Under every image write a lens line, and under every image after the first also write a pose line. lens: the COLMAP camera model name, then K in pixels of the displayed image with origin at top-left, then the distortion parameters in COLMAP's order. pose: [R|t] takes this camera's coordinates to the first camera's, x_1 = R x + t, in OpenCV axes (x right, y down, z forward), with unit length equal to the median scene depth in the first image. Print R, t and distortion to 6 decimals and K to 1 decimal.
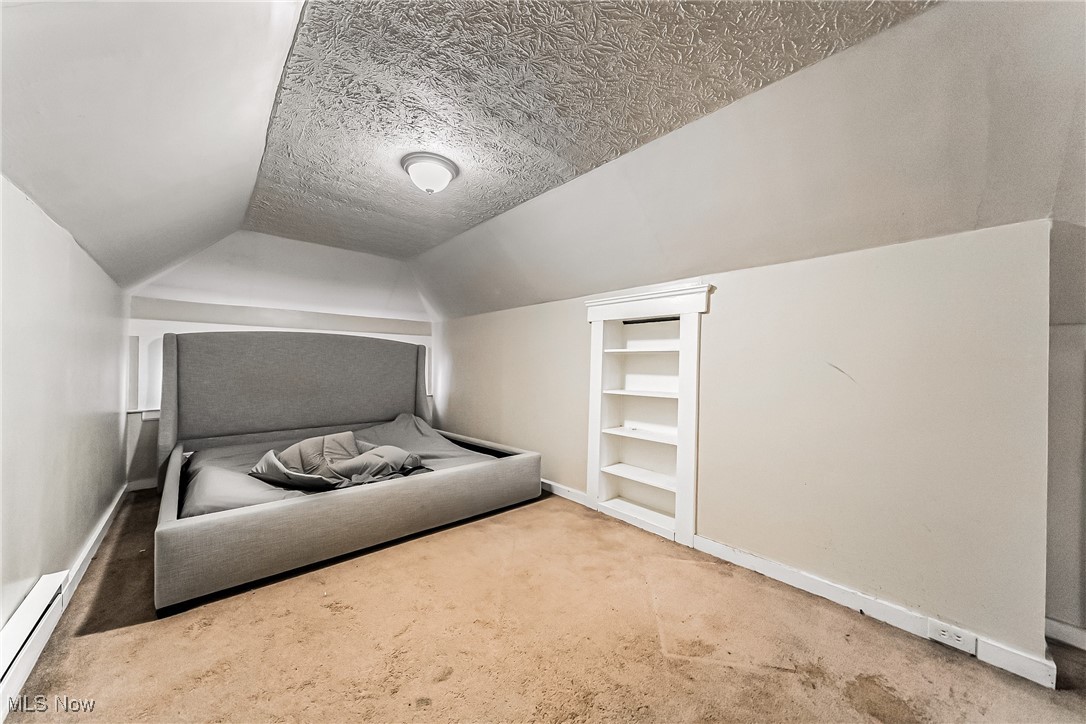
lens RADIAL K [[372.3, 0, 547.8], [0, 372.3, 364.2], [0, 0, 1]] dist [0.004963, -0.001280]
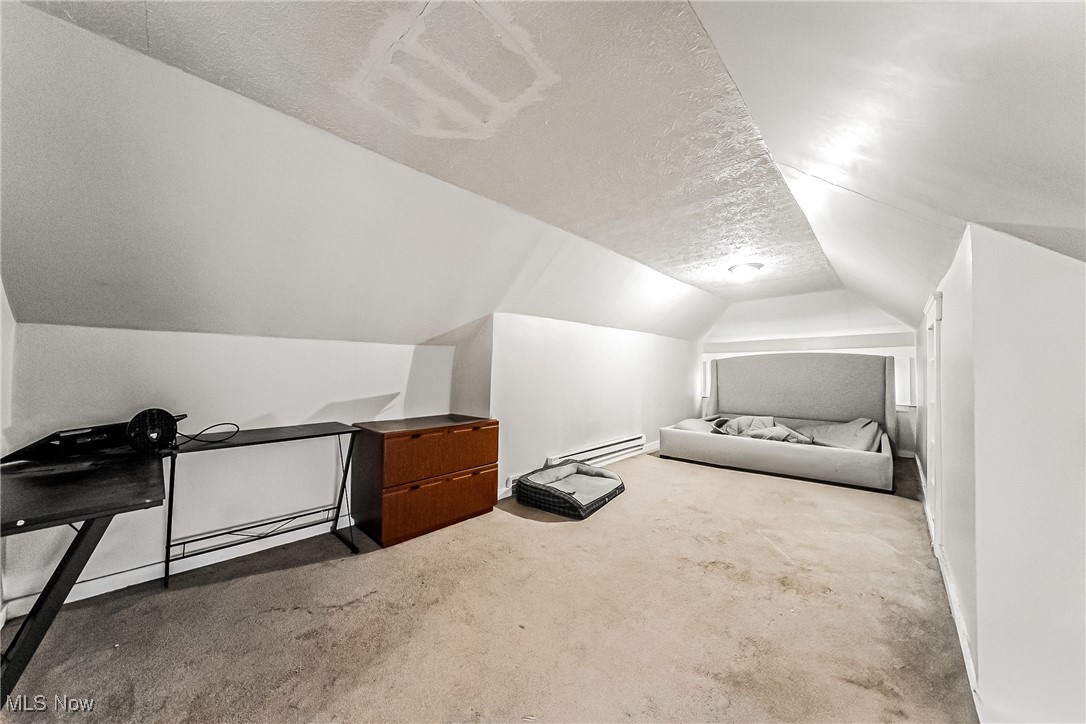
lens RADIAL K [[372.3, 0, 545.1], [0, 372.3, 364.1], [0, 0, 1]] dist [0.004963, -0.001280]
pose [[0.081985, -0.030096, -0.996179, 1.012414], [-0.002857, 0.999533, -0.030432, 0.007526], [0.996629, 0.005341, 0.081861, -0.098725]]
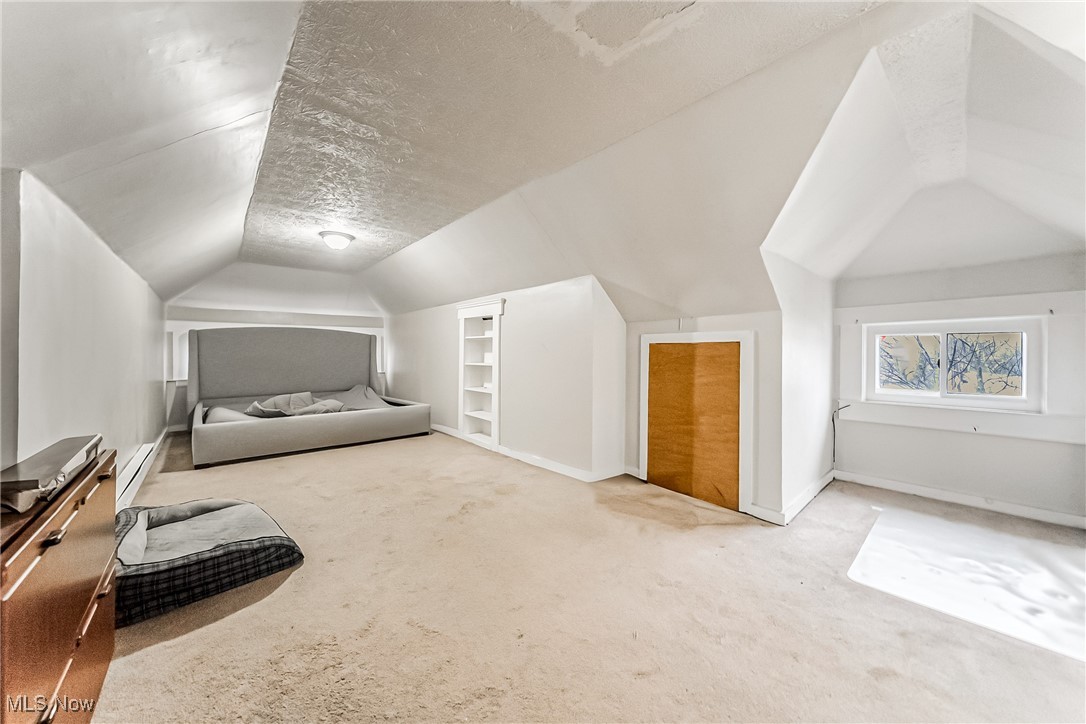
lens RADIAL K [[372.3, 0, 544.9], [0, 372.3, 354.9], [0, 0, 1]] dist [0.004963, -0.001280]
pose [[0.999700, -0.010861, -0.021952, 0.500665], [0.011083, 0.999888, 0.010013, 0.023529], [0.021841, -0.010253, 0.999709, -0.539531]]
